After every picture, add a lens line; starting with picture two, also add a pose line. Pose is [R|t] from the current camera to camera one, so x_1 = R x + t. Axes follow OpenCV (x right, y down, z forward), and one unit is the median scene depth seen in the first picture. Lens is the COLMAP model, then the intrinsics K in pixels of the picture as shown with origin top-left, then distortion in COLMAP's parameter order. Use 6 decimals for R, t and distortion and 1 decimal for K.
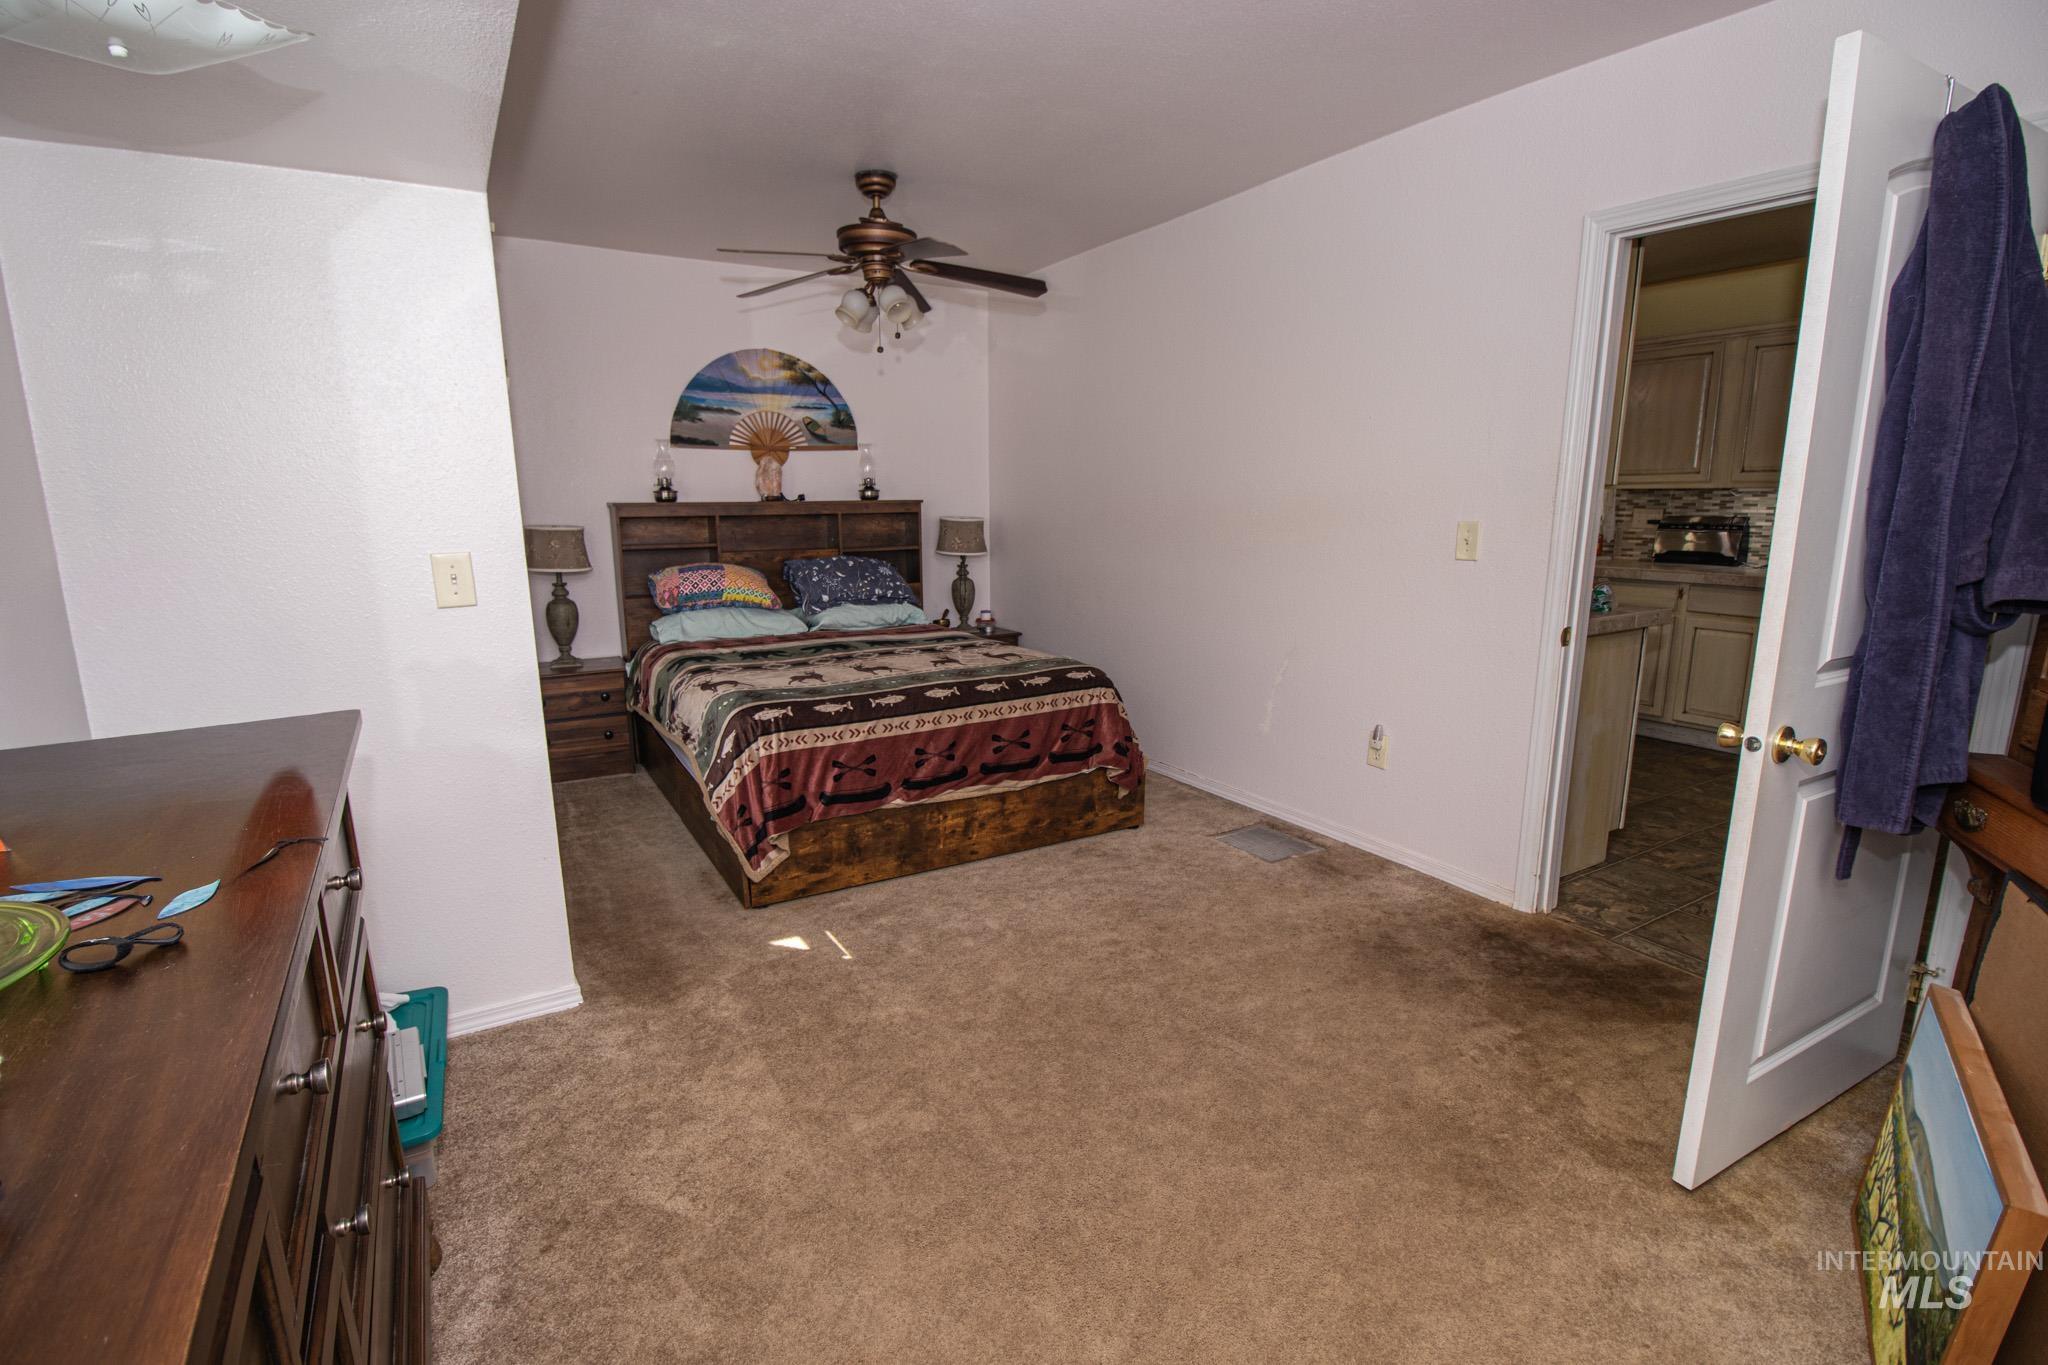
lens RADIAL K [[947.2, 0, 1010.7], [0, 947.2, 682.9], [0, 0, 1]] dist [-0.011770, -0.006632]
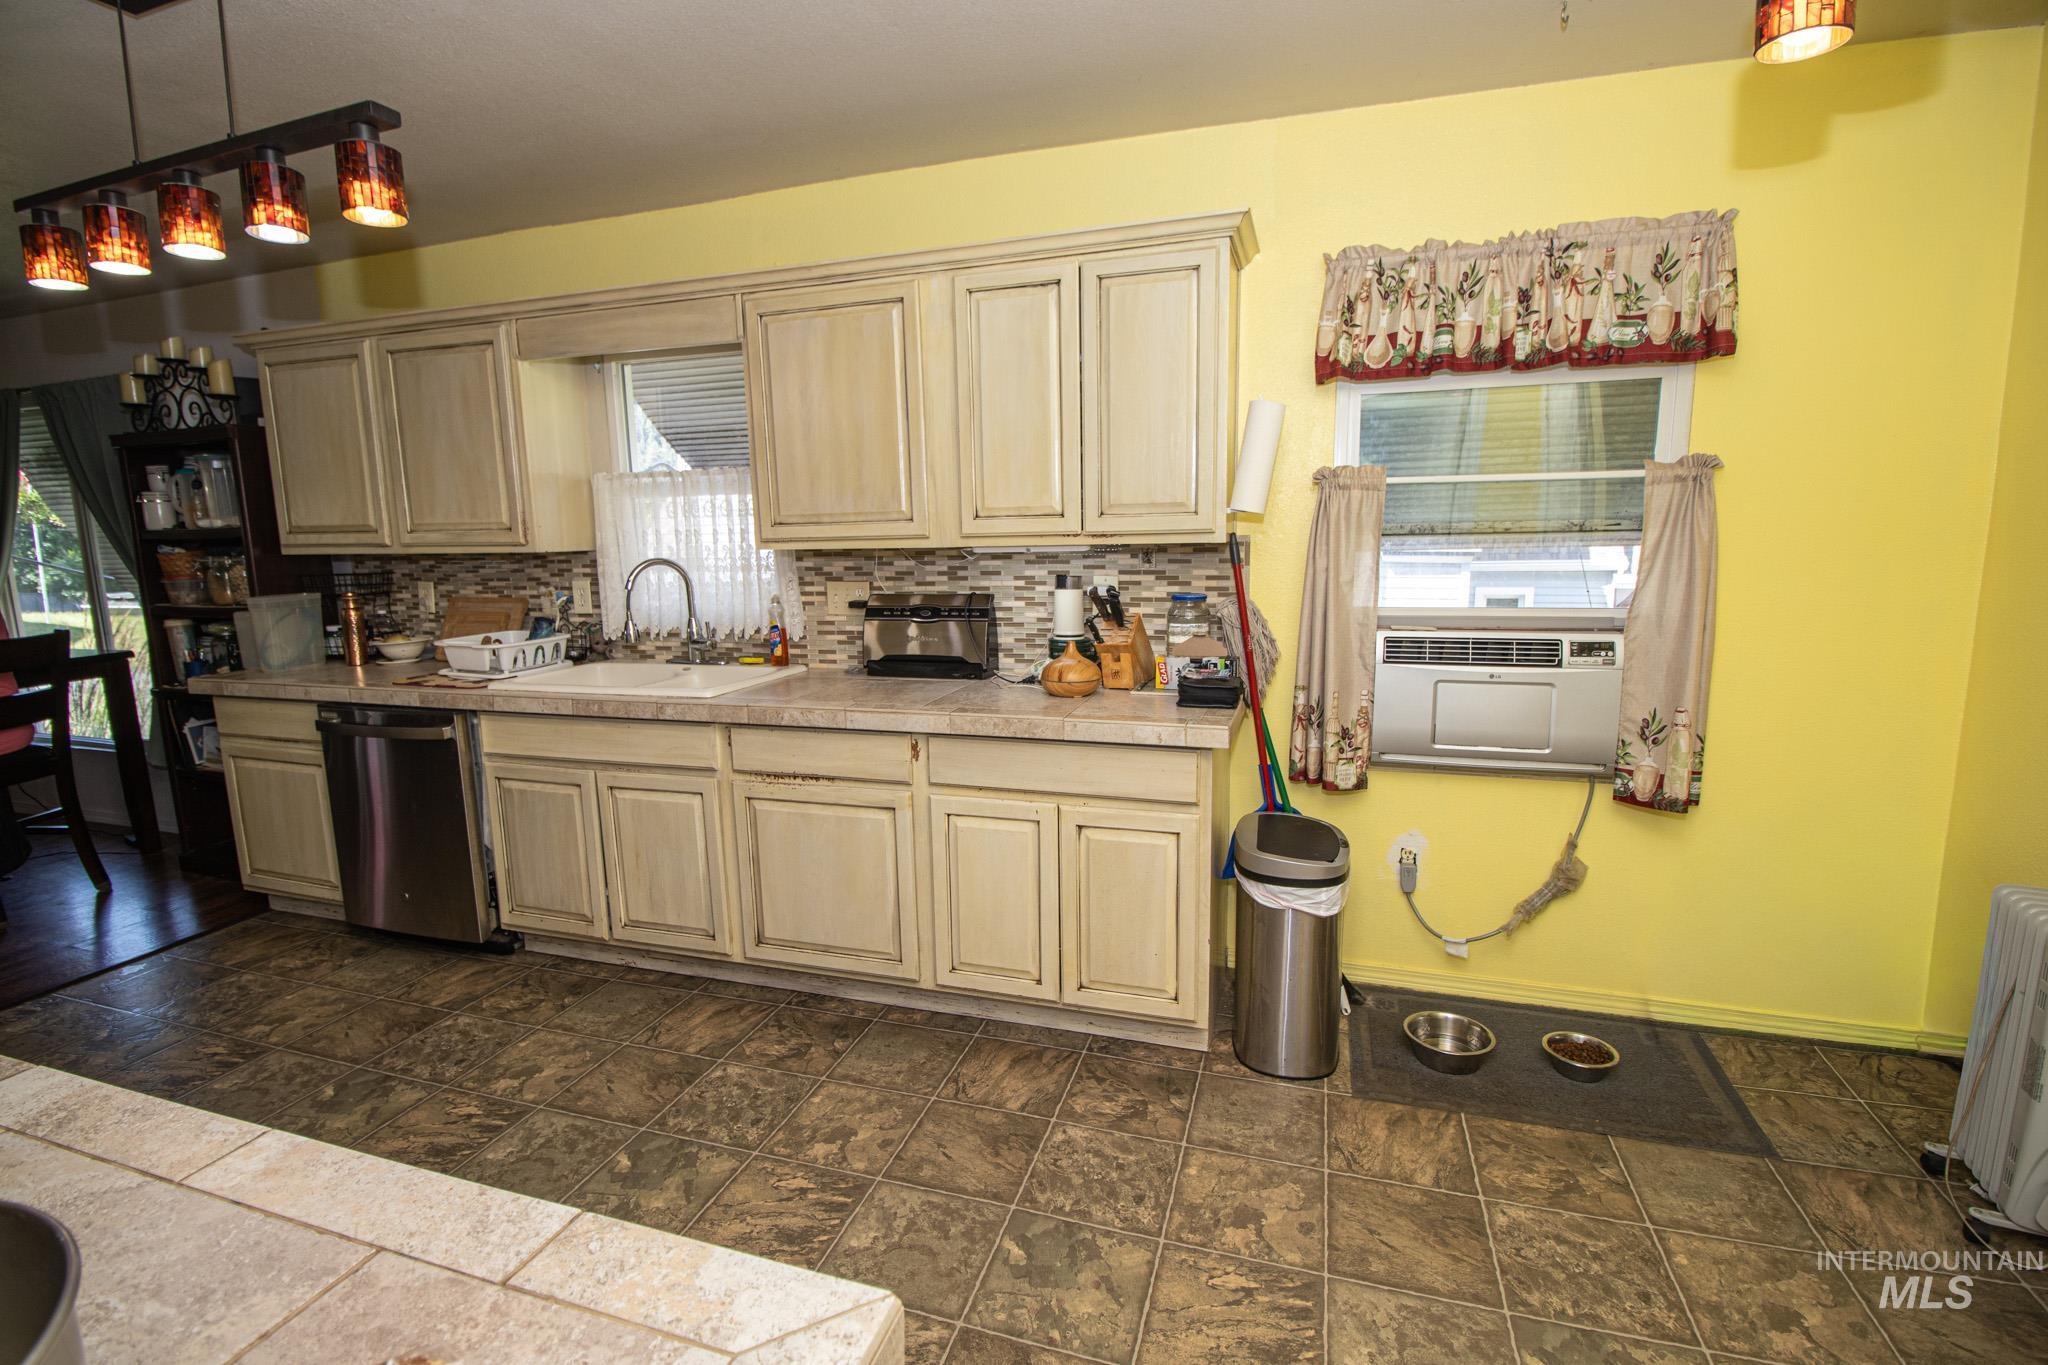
lens RADIAL K [[947.2, 0, 1028.8], [0, 947.2, 685.6], [0, 0, 1]] dist [-0.011770, -0.006632]
pose [[0.738930, -0.101484, 0.666095, 0.383229], [0.141842, 0.989868, -0.006540, -0.107321], [-0.658683, 0.099313, 0.745838, 0.520761]]
